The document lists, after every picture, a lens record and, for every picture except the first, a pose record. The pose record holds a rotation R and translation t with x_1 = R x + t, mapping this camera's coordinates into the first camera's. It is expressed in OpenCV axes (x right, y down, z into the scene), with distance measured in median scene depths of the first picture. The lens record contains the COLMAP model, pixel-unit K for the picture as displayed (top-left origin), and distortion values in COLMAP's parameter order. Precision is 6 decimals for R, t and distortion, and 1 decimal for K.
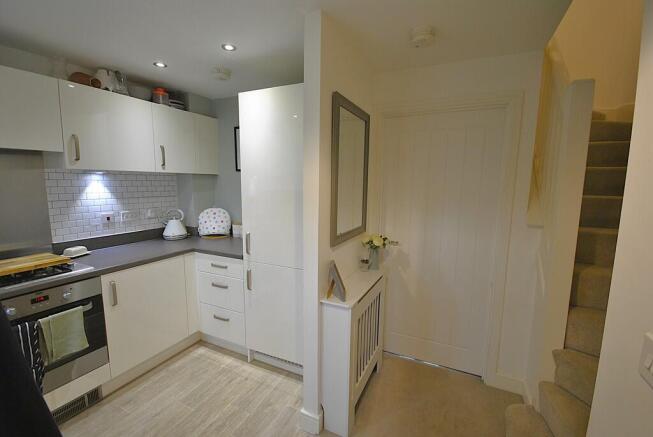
lens RADIAL K [[286.7, 0, 328.6], [0, 286.7, 220.1], [0, 0, 1]] dist [0.010084, -0.011756]
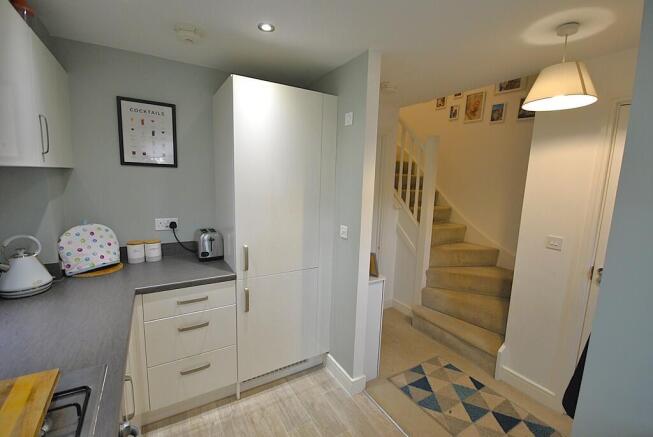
lens RADIAL K [[286.7, 0, 328.6], [0, 286.7, 220.1], [0, 0, 1]] dist [0.010084, -0.011756]
pose [[0.544882, -0.117142, 0.830290, -0.788775], [0.081551, 0.992903, 0.086567, -0.079158], [-0.834538, 0.020543, 0.550567, 0.311243]]
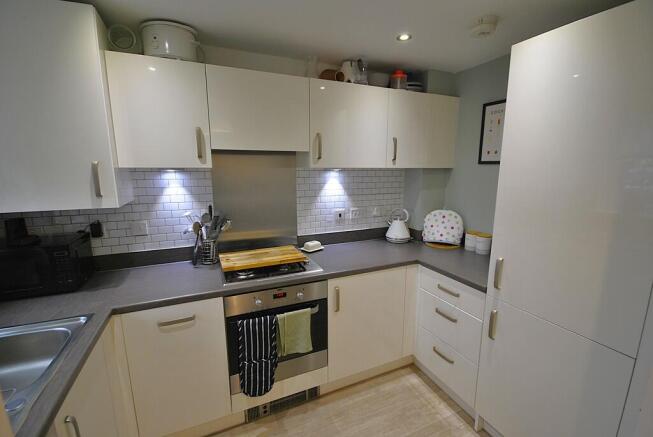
lens RADIAL K [[286.7, 0, 328.6], [0, 286.7, 220.1], [0, 0, 1]] dist [0.010084, -0.011756]
pose [[0.759529, 0.105347, -0.641886, -0.153507], [-0.077344, 0.994424, 0.071687, -0.058993], [0.645859, -0.004802, 0.763442, 0.211379]]
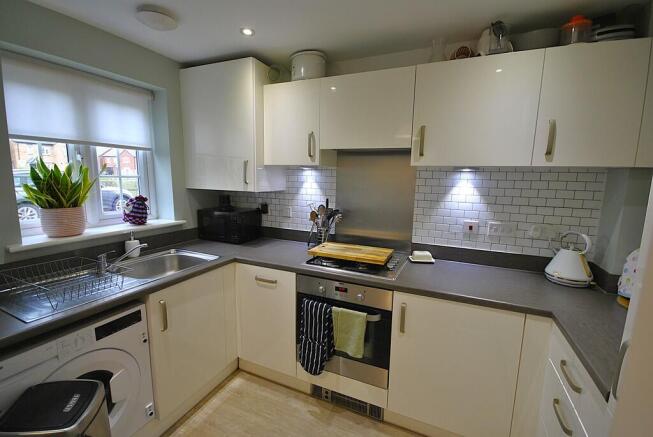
lens RADIAL K [[286.7, 0, 328.6], [0, 286.7, 220.1], [0, 0, 1]] dist [0.010084, -0.011756]
pose [[0.025024, 0.141941, -0.989559, 0.007351], [-0.151616, 0.978957, 0.136586, -0.077168], [0.988123, 0.146615, 0.046017, 0.589129]]
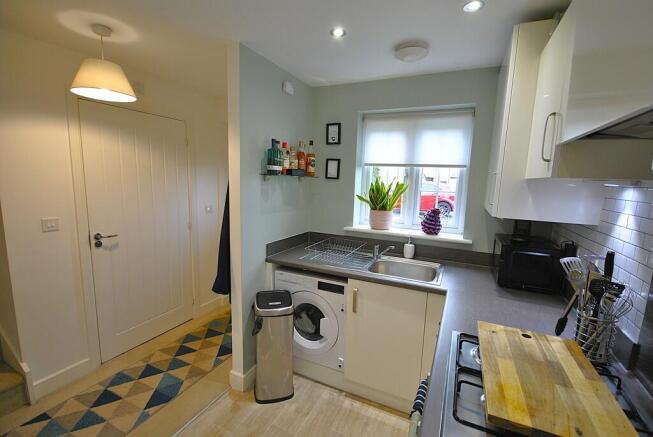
lens RADIAL K [[286.7, 0, 328.6], [0, 286.7, 220.1], [0, 0, 1]] dist [0.010084, -0.011756]
pose [[-0.999009, -0.042859, -0.011991, -0.525156], [-0.044504, 0.961128, 0.272491, -0.157250], [-0.000154, 0.272755, -0.962084, 1.004420]]
